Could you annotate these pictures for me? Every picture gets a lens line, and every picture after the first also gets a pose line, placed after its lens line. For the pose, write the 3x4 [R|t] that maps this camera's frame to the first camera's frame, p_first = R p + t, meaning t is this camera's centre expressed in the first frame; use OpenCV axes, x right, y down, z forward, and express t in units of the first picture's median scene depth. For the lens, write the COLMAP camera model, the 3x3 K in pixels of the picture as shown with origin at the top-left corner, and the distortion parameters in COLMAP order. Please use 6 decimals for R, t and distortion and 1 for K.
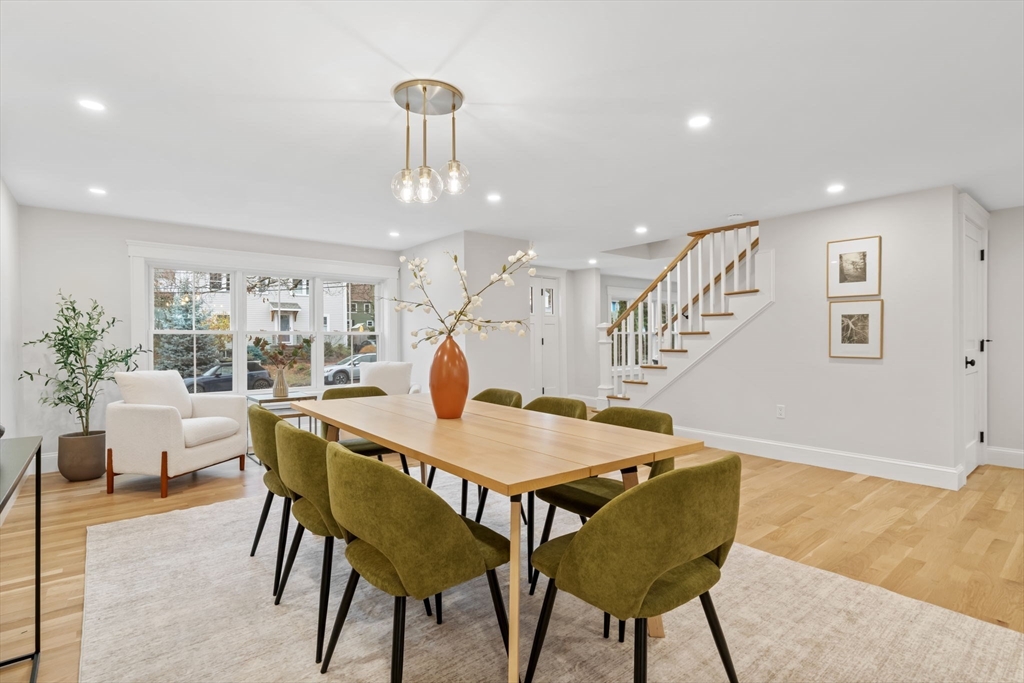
lens RADIAL K [[496.6, 0, 512.4], [0, 496.6, 337.0], [0, 0, 1]] dist [0.005603, -0.000274]
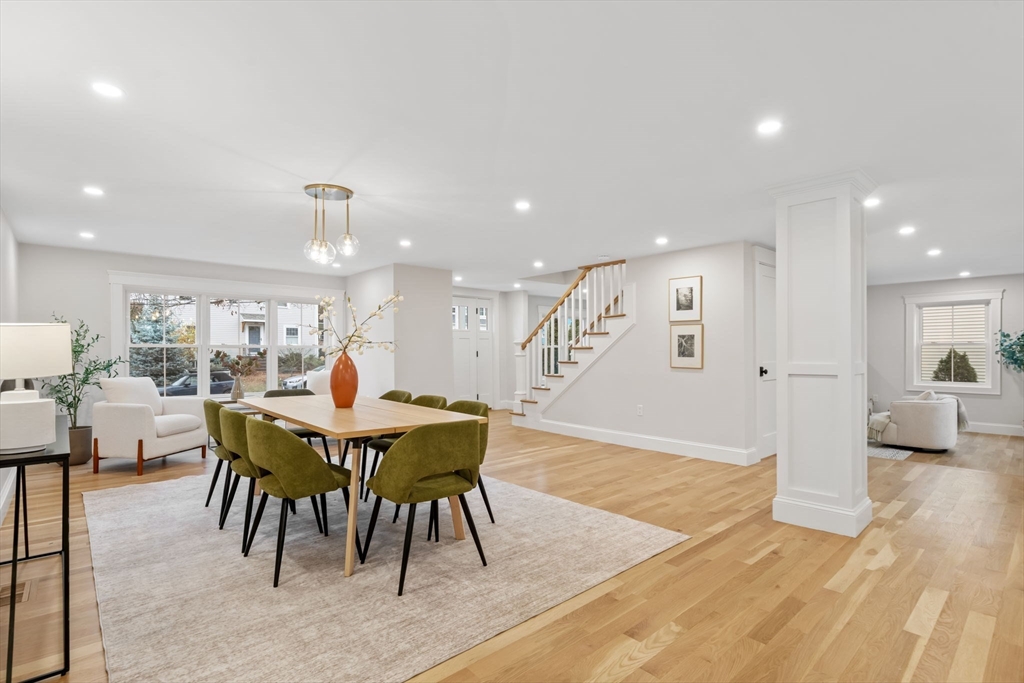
lens RADIAL K [[496.6, 0, 513.8], [0, 496.6, 345.8], [0, 0, 1]] dist [0.005603, -0.000274]
pose [[0.998991, 0.003944, 0.044746, 0.188352], [-0.003728, 0.999981, -0.004903, -0.009063], [-0.044765, 0.004731, 0.998986, -0.301397]]
